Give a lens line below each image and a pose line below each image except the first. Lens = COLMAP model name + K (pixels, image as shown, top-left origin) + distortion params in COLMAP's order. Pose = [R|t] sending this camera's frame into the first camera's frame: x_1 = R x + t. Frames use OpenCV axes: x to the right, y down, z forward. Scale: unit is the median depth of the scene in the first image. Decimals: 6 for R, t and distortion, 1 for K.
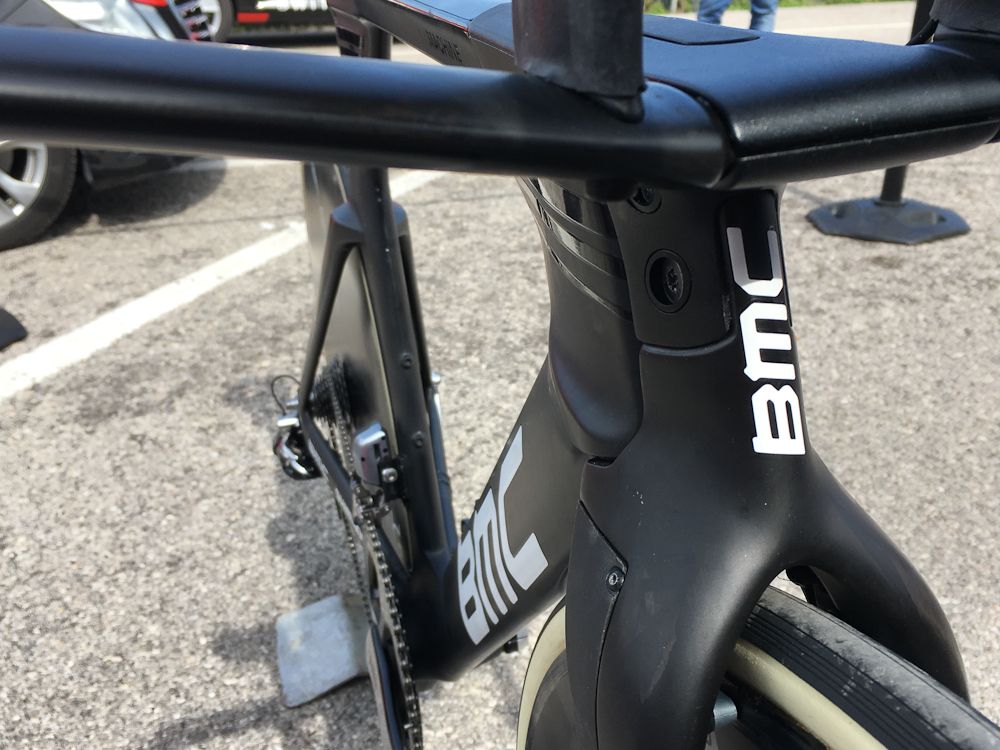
lens RADIAL K [[1025.7, 0, 493.1], [0, 1025.7, 370.5], [0, 0, 1]] dist [0.045750, 0.000000]
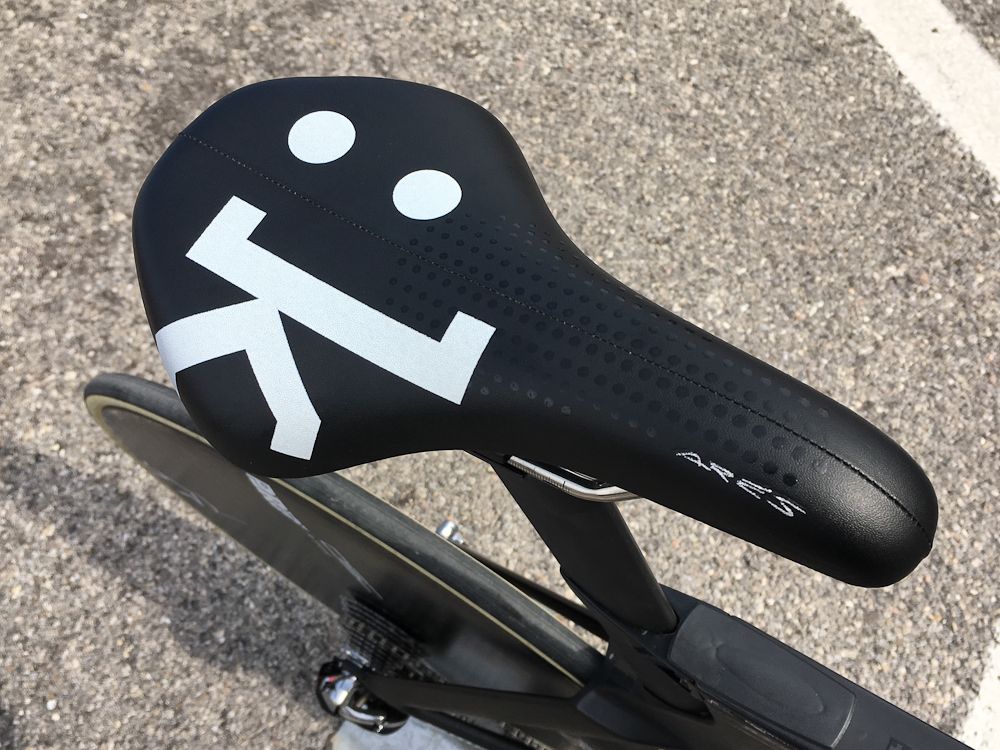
lens RADIAL K [[1025.7, 0, 497.2], [0, 1025.7, 372.1], [0, 0, 1]] dist [0.045750, 0.000000]
pose [[0.741570, -0.602377, 0.295322, -0.147201], [0.327633, 0.709320, 0.624117, -0.443722], [-0.585431, -0.366069, 0.723370, 0.329464]]
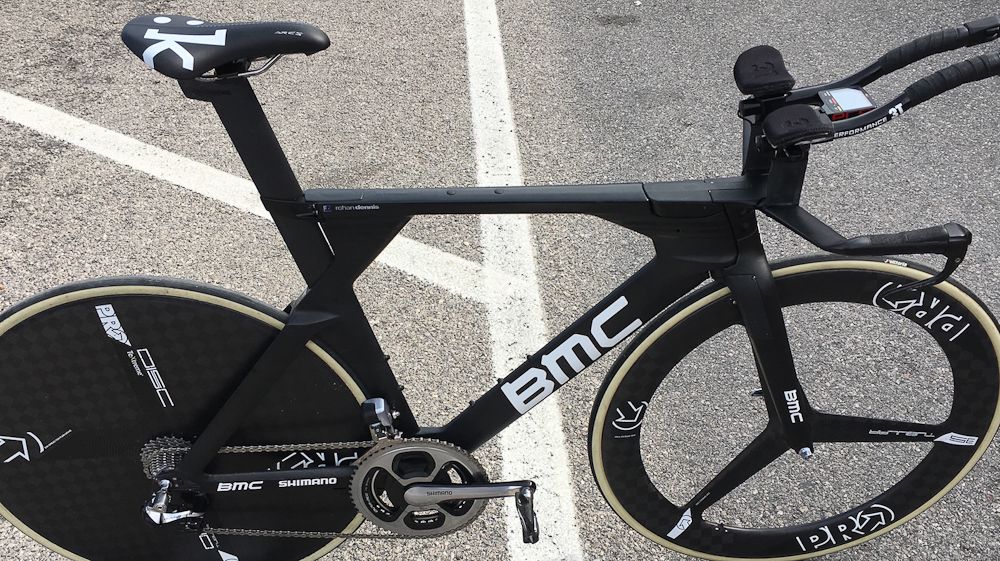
lens RADIAL K [[1046.7, 0, 502.4], [0, 1046.7, 327.4], [0, 0, 1]] dist [0.055023, 0.000000]
pose [[0.244150, -0.542372, 0.803880, -0.810215], [0.389771, 0.813944, 0.430783, -0.419333], [-0.887958, 0.208154, 0.410126, -0.010476]]
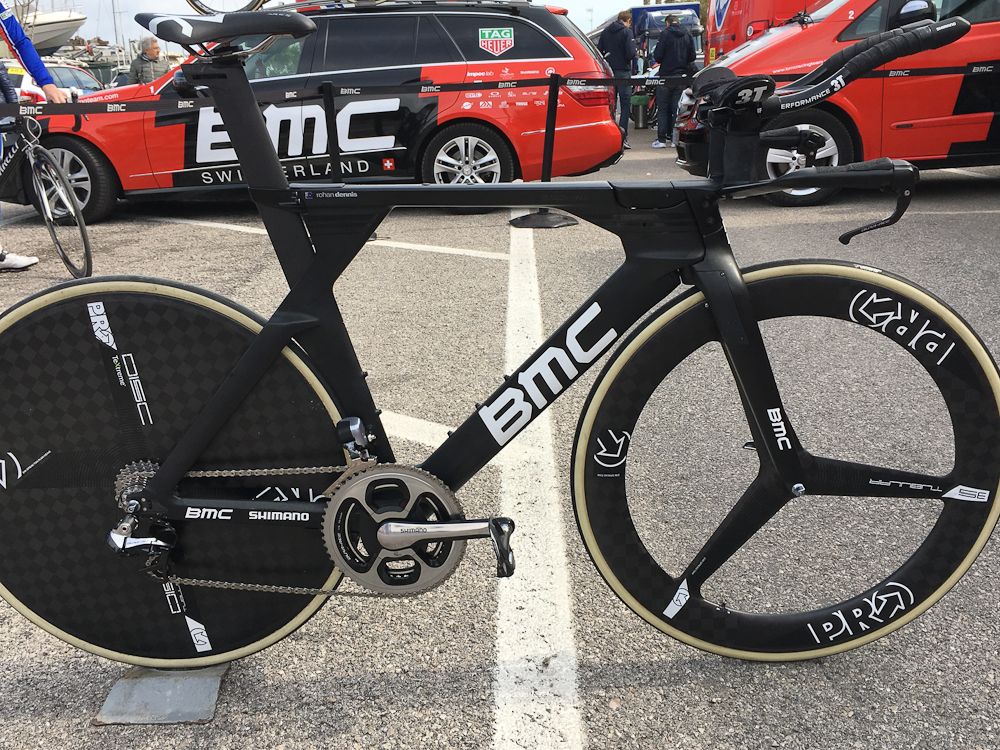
lens RADIAL K [[1025.7, 0, 503.5], [0, 1025.7, 353.7], [0, 0, 1]] dist [0.045750, 0.000000]
pose [[0.310353, -0.239375, 0.919989, -0.910006], [0.394187, 0.913059, 0.104594, -0.074924], [-0.865042, 0.330187, 0.377729, 0.009398]]
